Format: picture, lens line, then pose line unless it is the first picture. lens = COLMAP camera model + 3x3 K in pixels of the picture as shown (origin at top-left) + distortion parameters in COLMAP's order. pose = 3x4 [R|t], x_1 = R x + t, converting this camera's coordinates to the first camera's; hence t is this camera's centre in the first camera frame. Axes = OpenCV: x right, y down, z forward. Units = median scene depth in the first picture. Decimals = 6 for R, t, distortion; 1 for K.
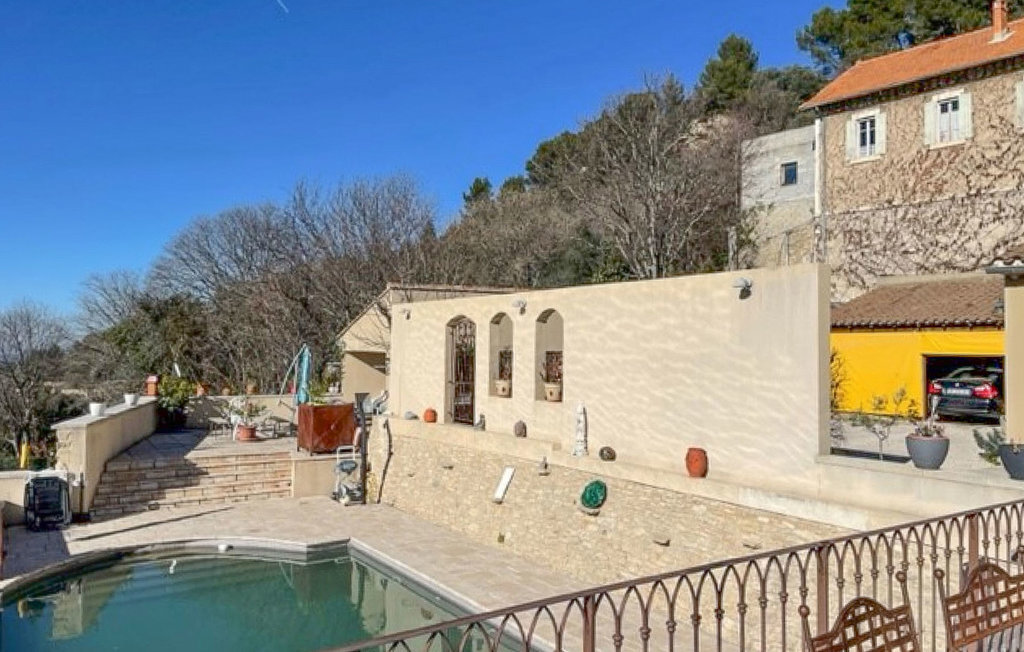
lens RADIAL K [[796.5, 0, 534.0], [0, 796.5, 304.7], [0, 0, 1]] dist [0.103832, -0.110155]
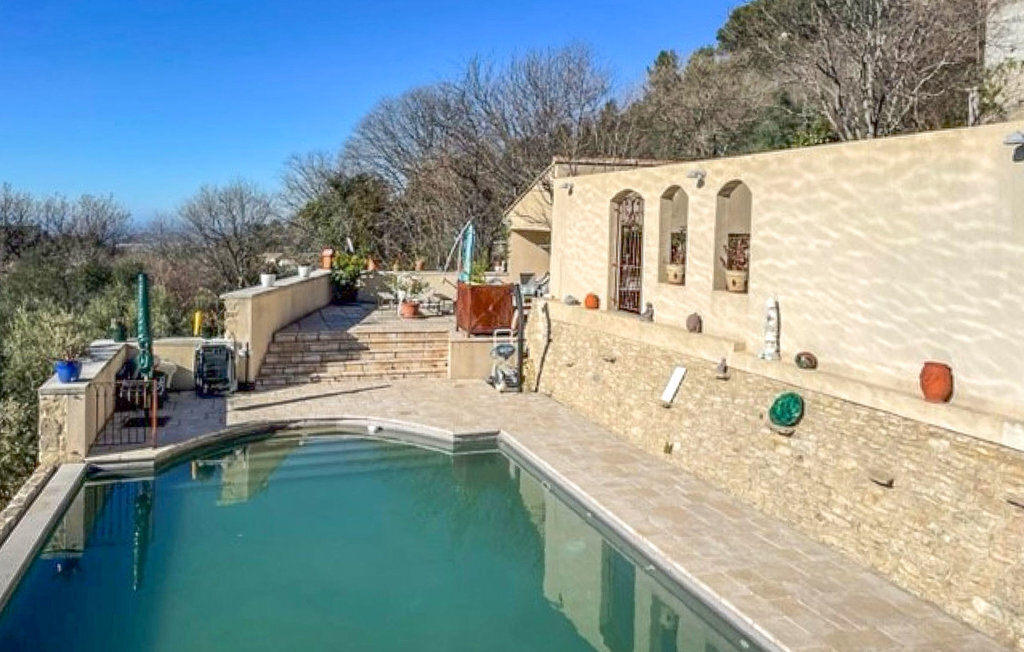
lens RADIAL K [[798.8, 0, 489.4], [0, 798.8, 252.1], [0, 0, 1]] dist [0.098064, -0.119892]
pose [[0.961112, 0.023848, -0.275128, 0.005600], [-0.001078, 0.996581, 0.082619, 0.009562], [0.276157, -0.079109, 0.957851, 0.113019]]
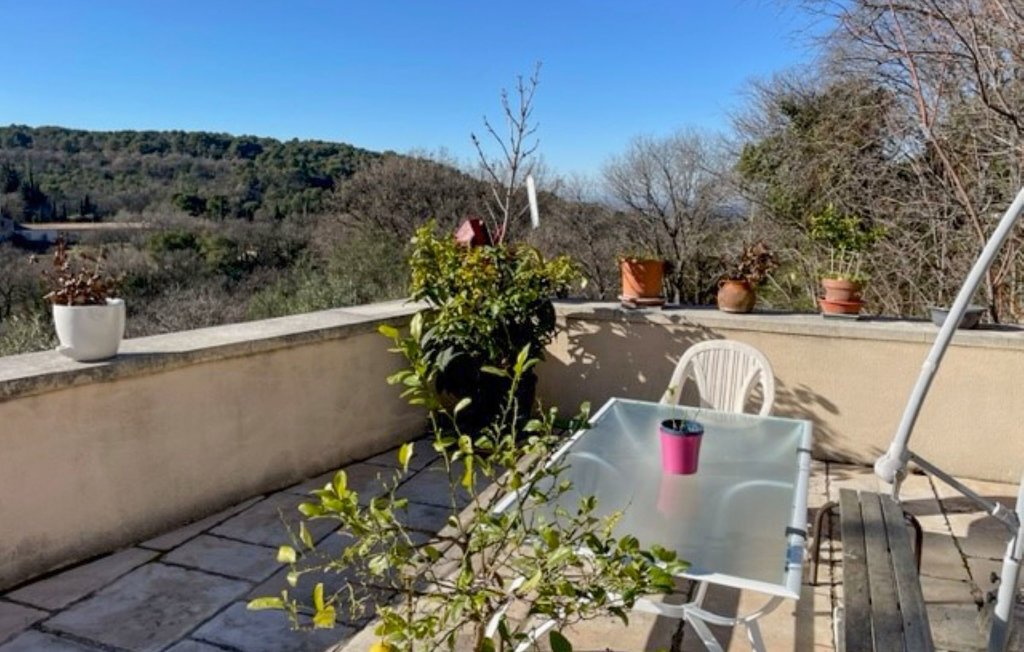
lens RADIAL K [[734.6, 0, 512.0], [0, 734.6, 326.0], [0, 0, 1]] dist [0.074638, -0.080228]
pose [[0.593620, 0.136241, -0.793129, -0.325007], [0.043935, 0.978609, 0.200985, 0.092699], [0.803545, -0.154154, 0.574936, 1.125336]]
